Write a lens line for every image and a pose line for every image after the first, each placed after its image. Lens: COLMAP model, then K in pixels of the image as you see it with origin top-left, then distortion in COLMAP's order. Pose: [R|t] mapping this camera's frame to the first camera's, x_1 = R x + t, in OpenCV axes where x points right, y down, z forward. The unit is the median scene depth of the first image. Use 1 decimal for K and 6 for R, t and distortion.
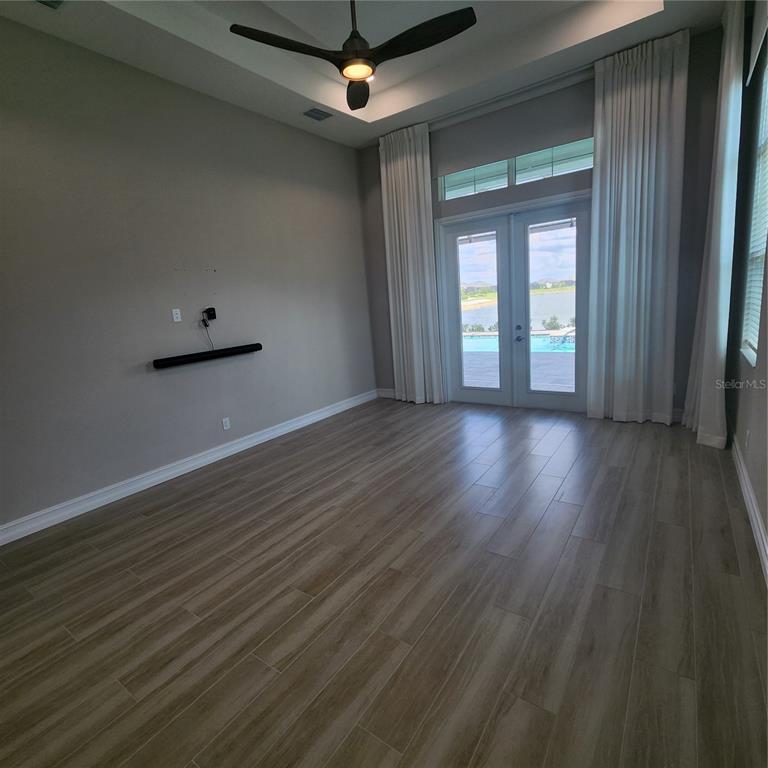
lens RADIAL K [[417.2, 0, 383.5], [0, 417.2, 379.2], [0, 0, 1]] dist [-0.002732, -0.001491]
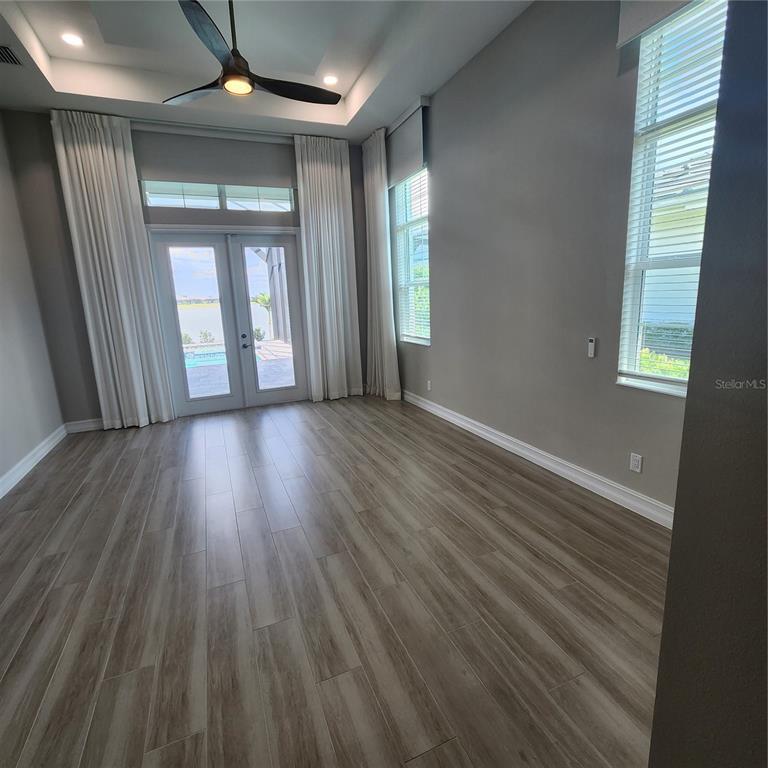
lens RADIAL K [[417.2, 0, 383.5], [0, 417.2, 379.2], [0, 0, 1]] dist [-0.002732, -0.001491]
pose [[0.527321, -0.114036, 0.841979, -0.489035], [0.159816, 0.986577, 0.033529, 0.014408], [-0.834501, 0.116881, 0.538468, 0.110865]]
